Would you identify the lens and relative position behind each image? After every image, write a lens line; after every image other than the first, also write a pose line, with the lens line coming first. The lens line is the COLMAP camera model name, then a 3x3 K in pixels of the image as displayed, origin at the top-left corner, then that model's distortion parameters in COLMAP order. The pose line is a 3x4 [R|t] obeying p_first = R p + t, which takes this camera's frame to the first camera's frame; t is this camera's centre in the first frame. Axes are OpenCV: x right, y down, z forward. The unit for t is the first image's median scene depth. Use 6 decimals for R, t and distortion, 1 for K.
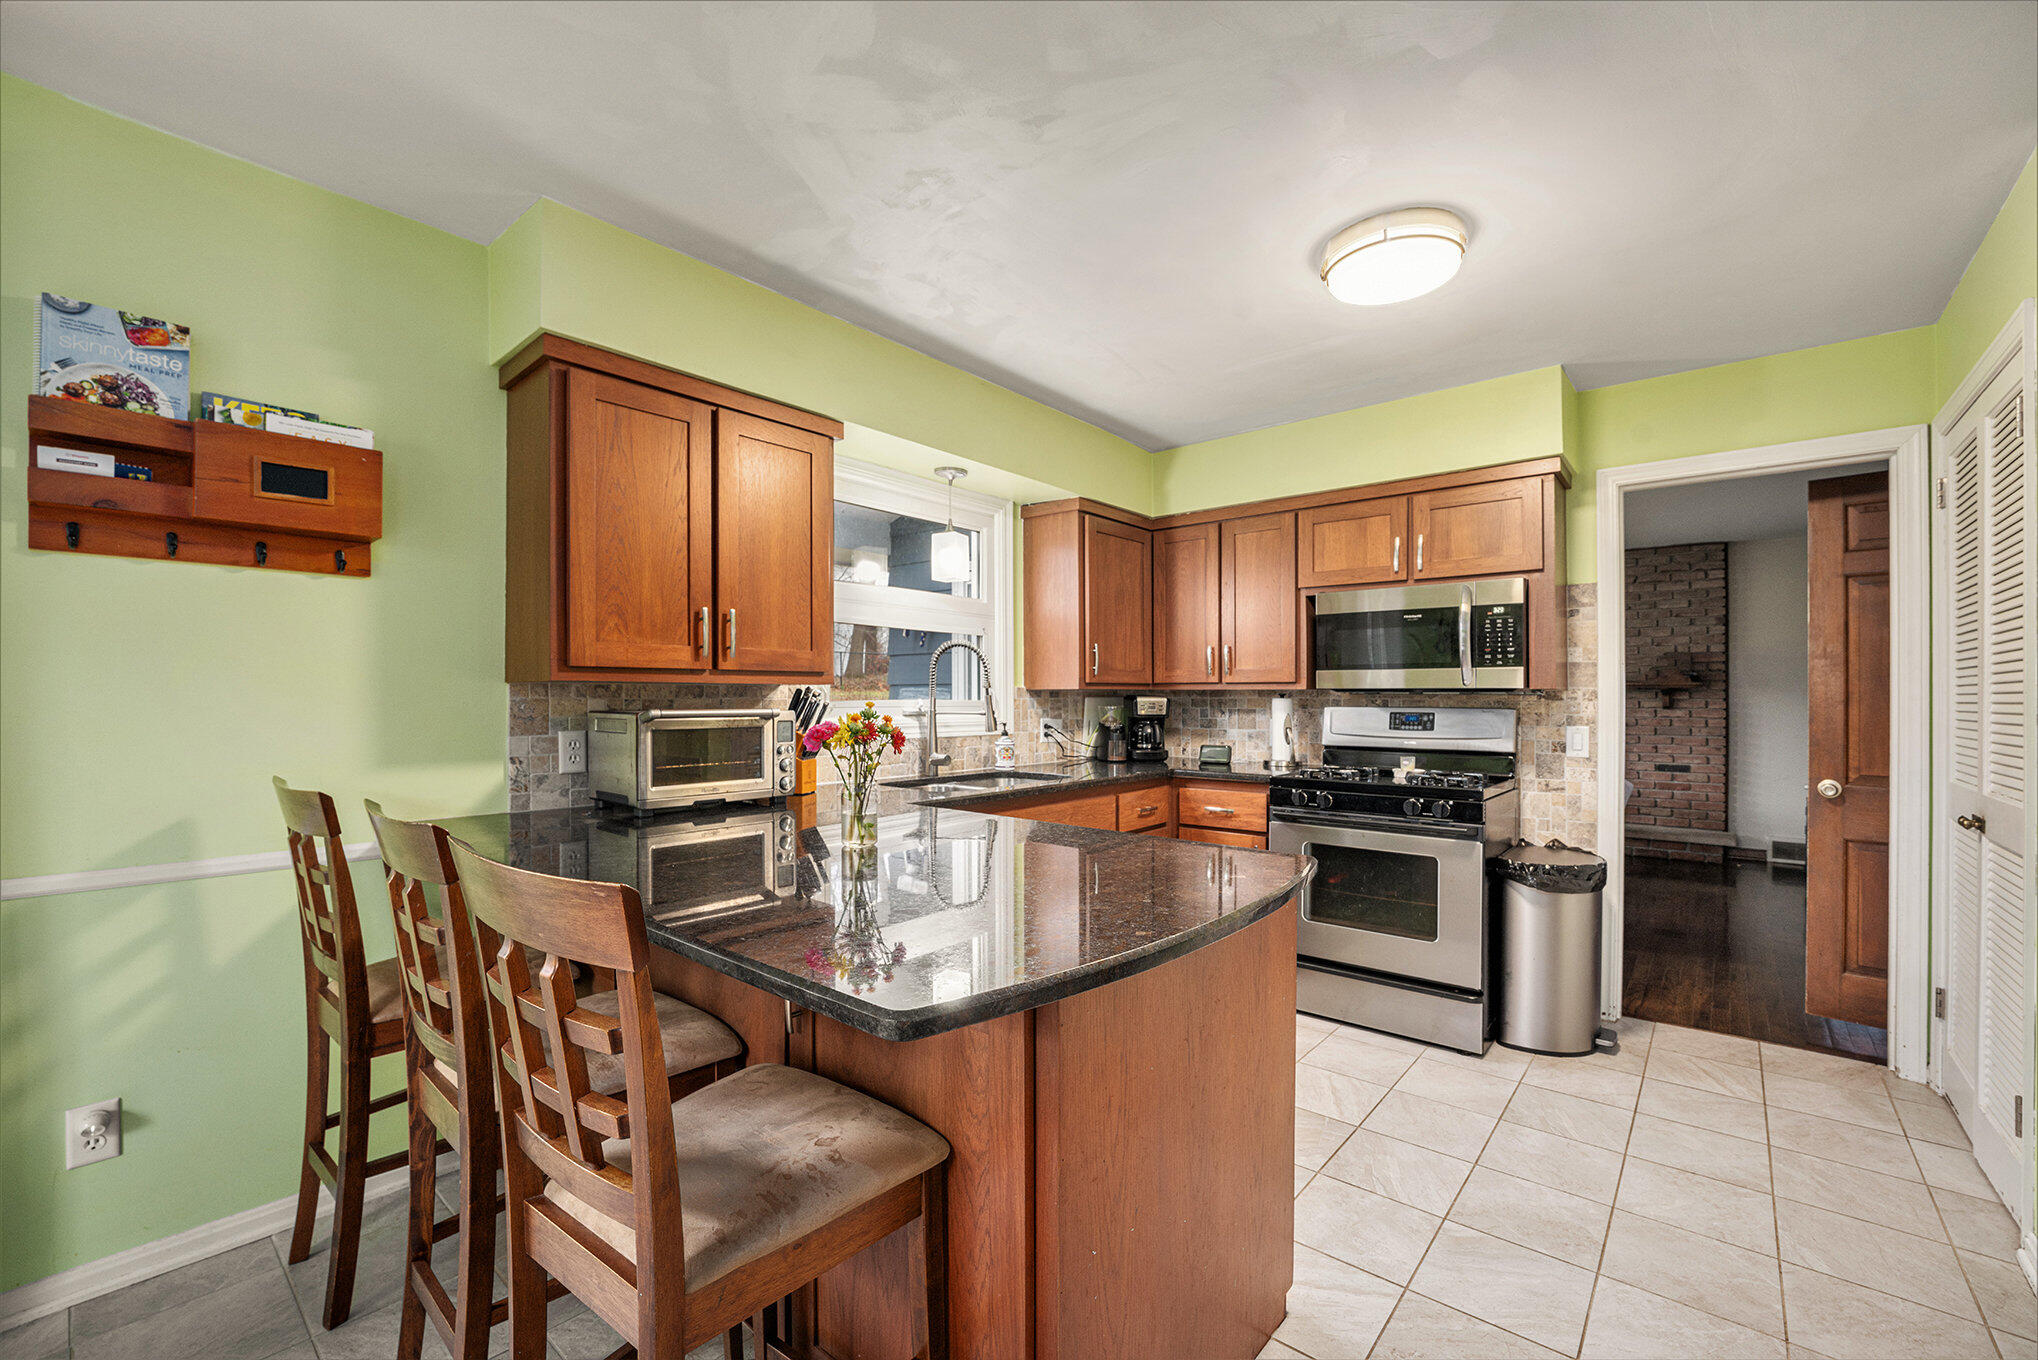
lens RADIAL K [[832.8, 0, 1019.0], [0, 832.8, 680.0], [0, 0, 1]] dist [-0.031402, 0.000084]
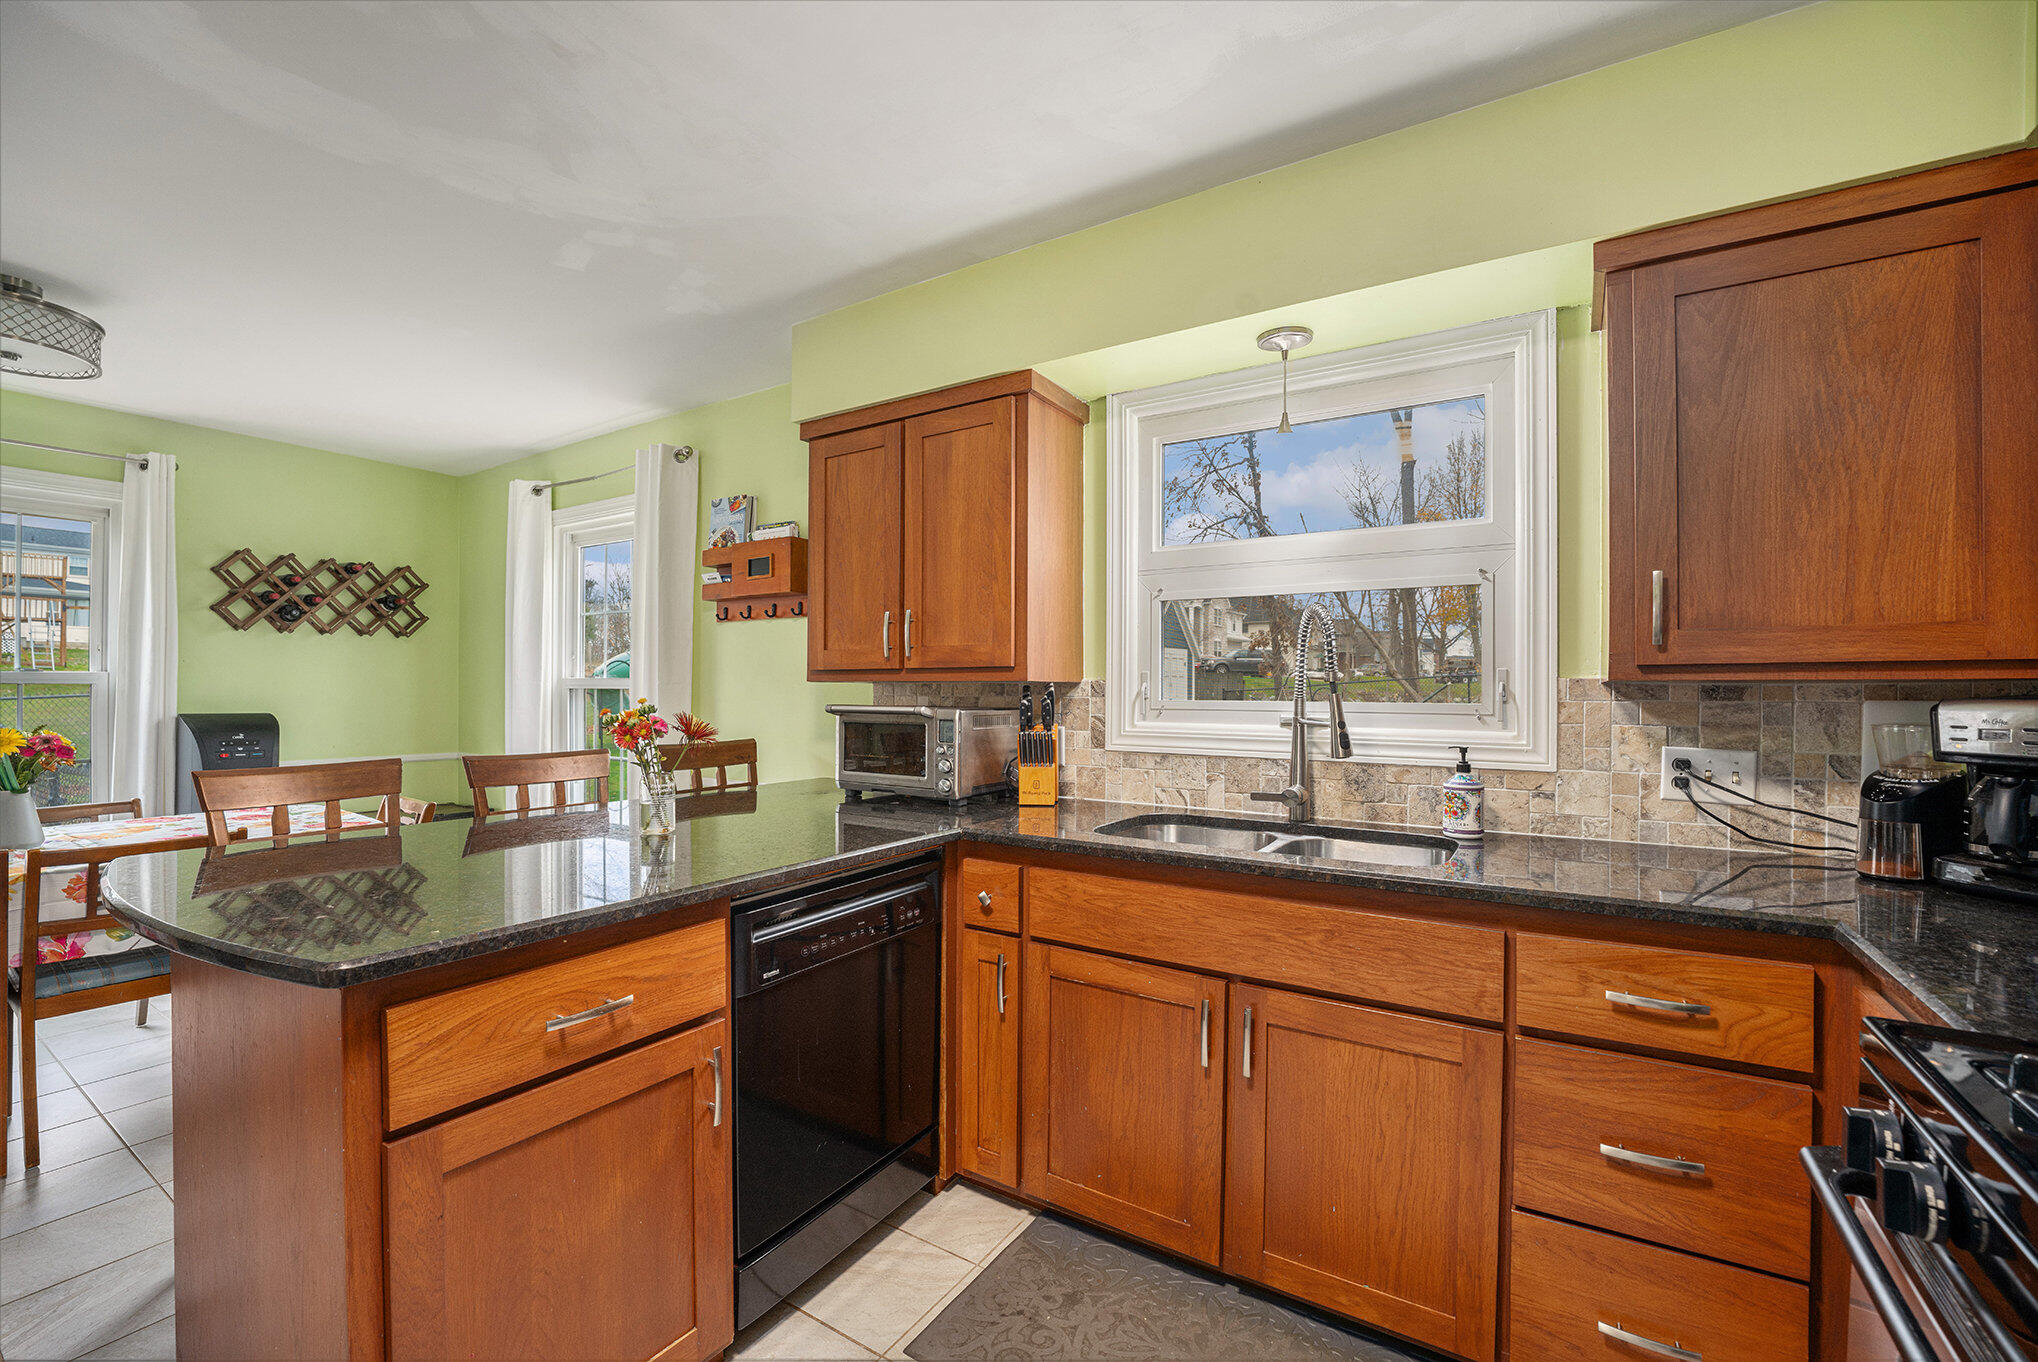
lens RADIAL K [[832.8, 0, 1019.0], [0, 832.8, 681.0], [0, 0, 1]] dist [-0.031402, 0.000084]
pose [[0.146902, -0.013263, -0.989062, 0.491201], [0.015862, 0.999813, -0.011051, 0.012037], [0.989024, -0.014065, 0.147085, 0.692010]]
